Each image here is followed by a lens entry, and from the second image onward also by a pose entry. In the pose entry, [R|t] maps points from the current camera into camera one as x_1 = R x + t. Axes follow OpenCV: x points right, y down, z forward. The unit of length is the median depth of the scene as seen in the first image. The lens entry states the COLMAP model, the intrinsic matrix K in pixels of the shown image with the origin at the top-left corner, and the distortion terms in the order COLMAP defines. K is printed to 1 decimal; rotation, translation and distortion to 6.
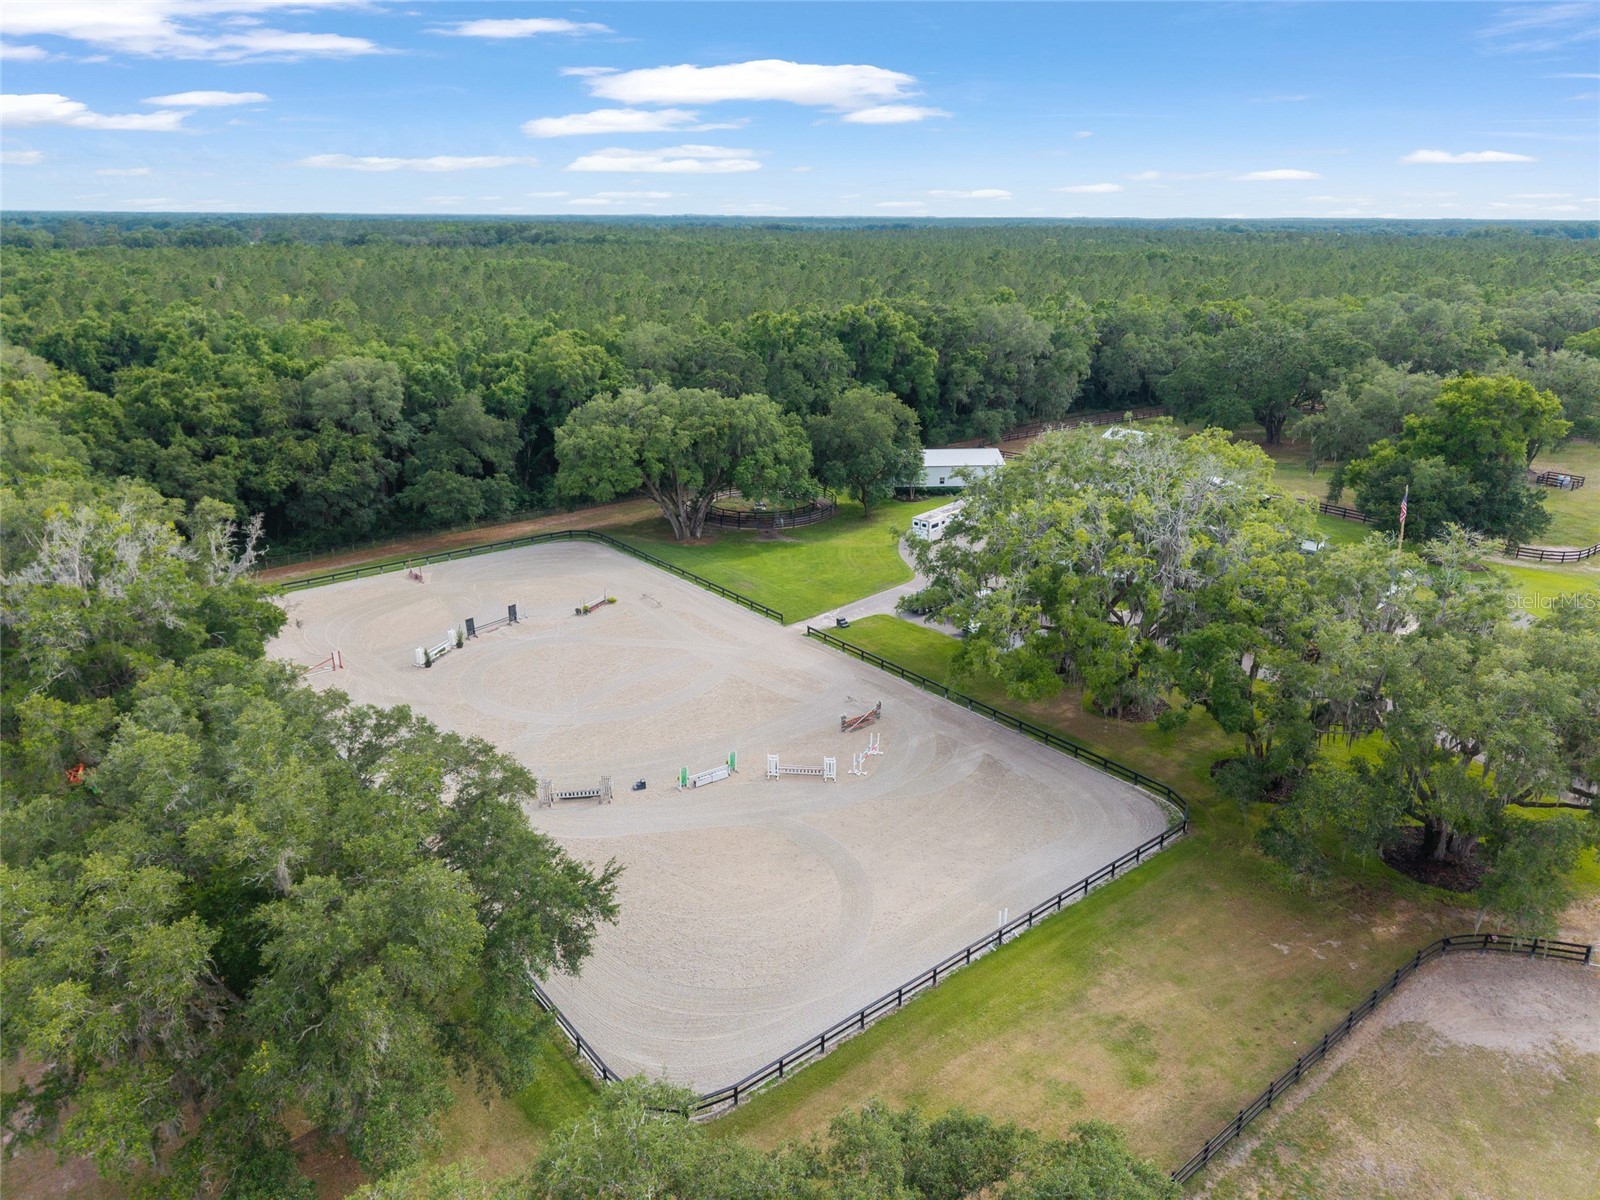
lens RADIAL K [[1076.3, 0, 792.4], [0, 1076.3, 624.2], [0, 0, 1]] dist [0.018969, -0.023259]
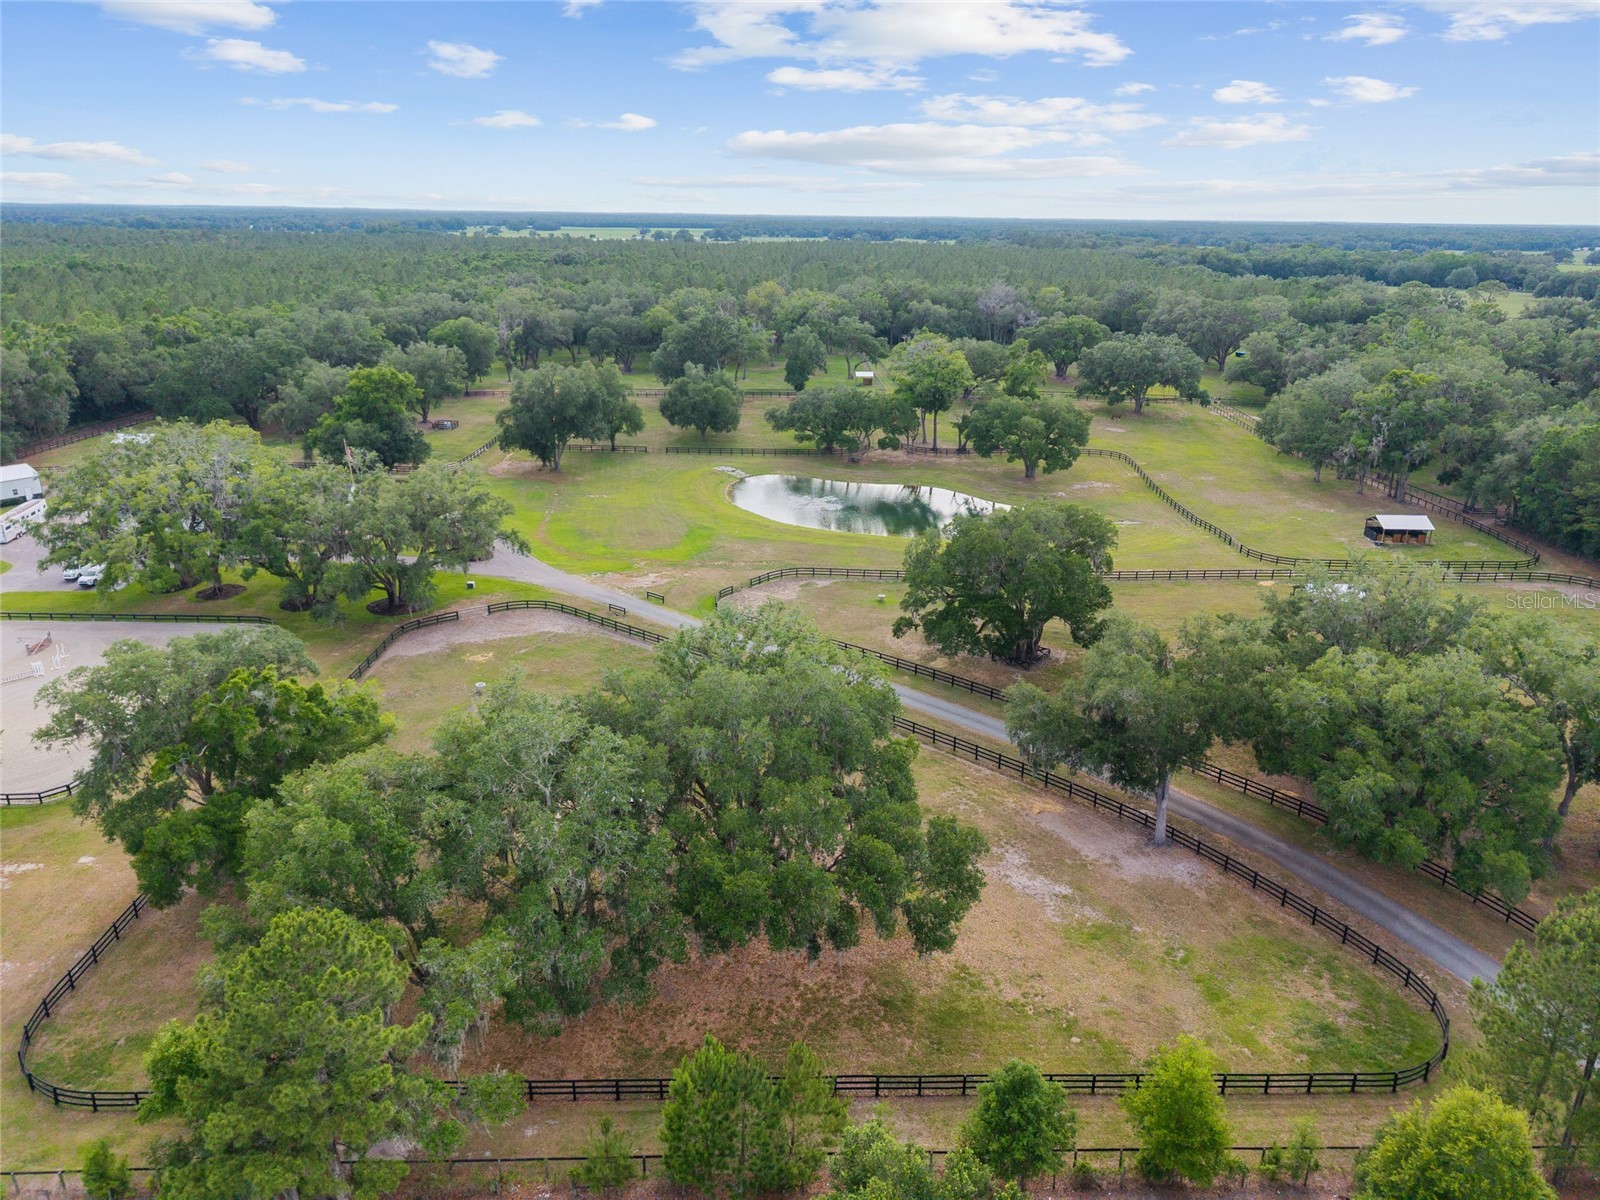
lens RADIAL K [[1076.3, 0, 792.4], [0, 1076.3, 624.2], [0, 0, 1]] dist [0.018969, -0.023259]
pose [[0.635307, -0.272958, 0.722412, -0.182252], [0.264912, 0.955720, 0.128141, 0.077199], [-0.725401, 0.109966, 0.679486, -0.403270]]
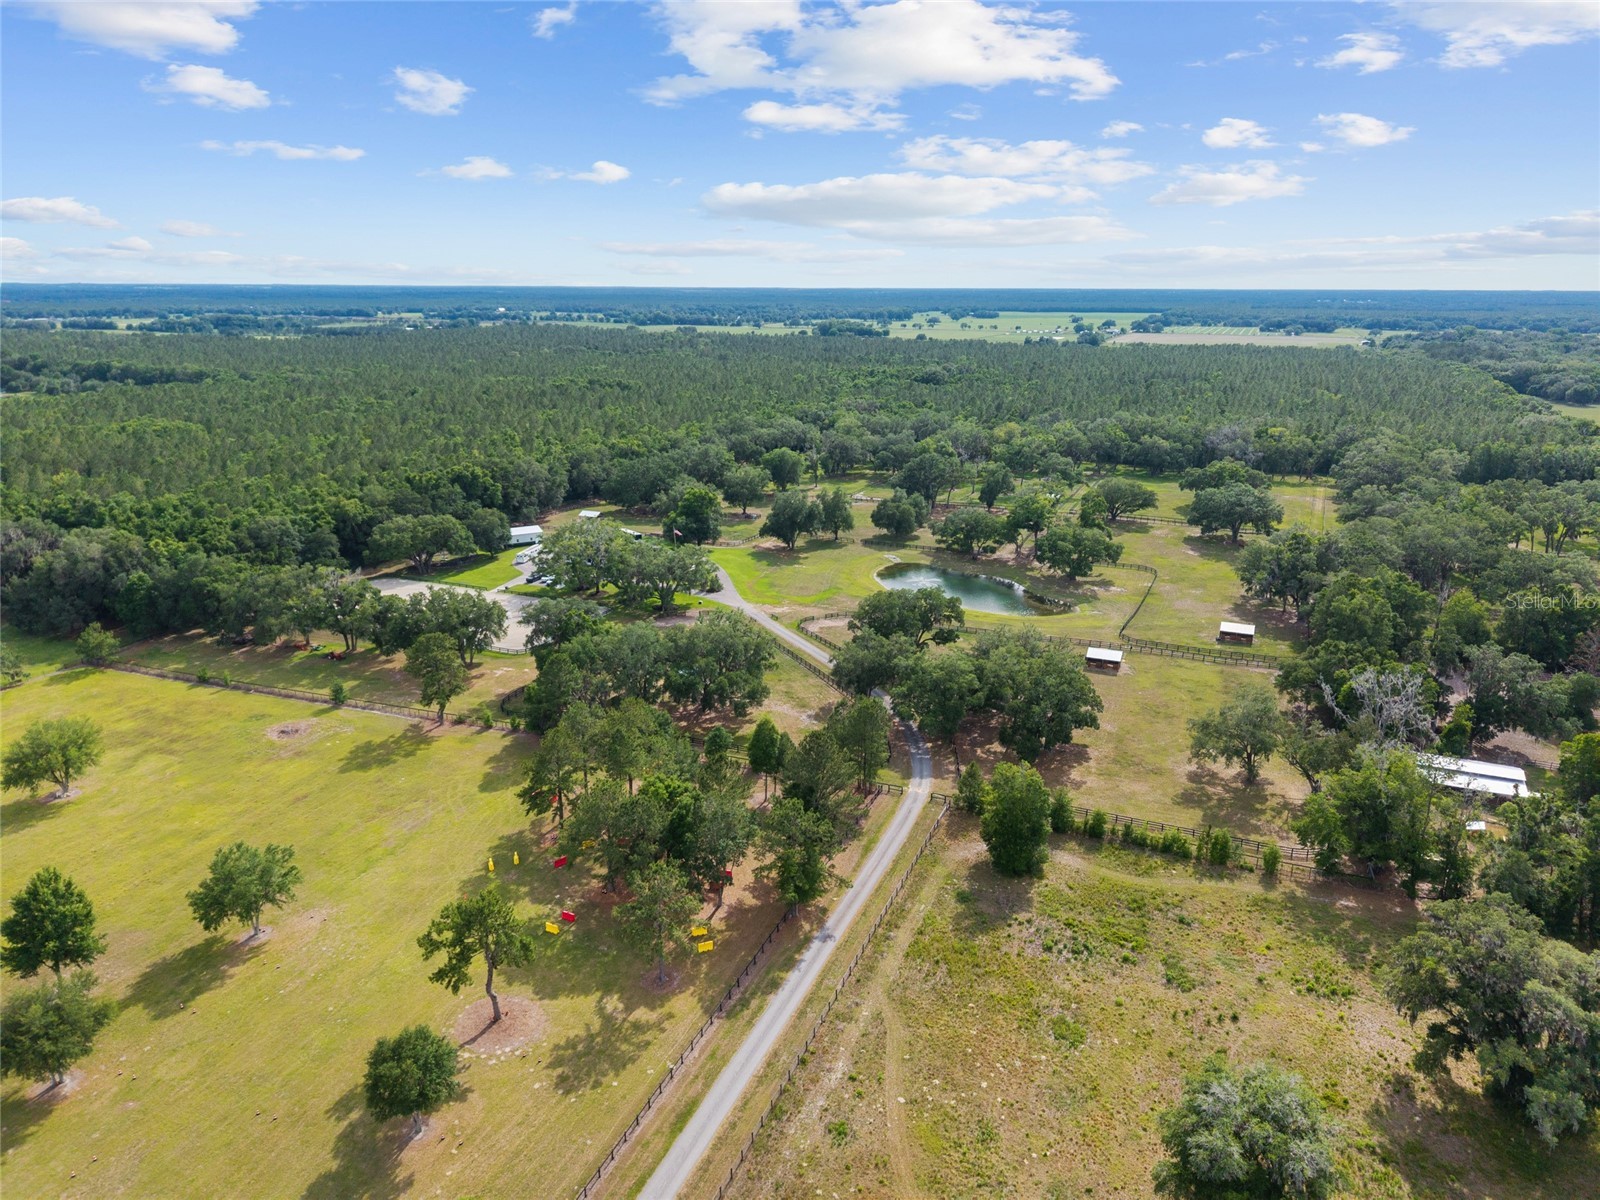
lens RADIAL K [[1076.3, 0, 792.4], [0, 1076.3, 624.2], [0, 0, 1]] dist [0.018969, -0.023259]
pose [[0.887865, -0.137964, 0.438932, -0.395640], [0.161580, 0.986718, -0.016700, 0.188974], [-0.430799, 0.085750, 0.898365, -1.405120]]
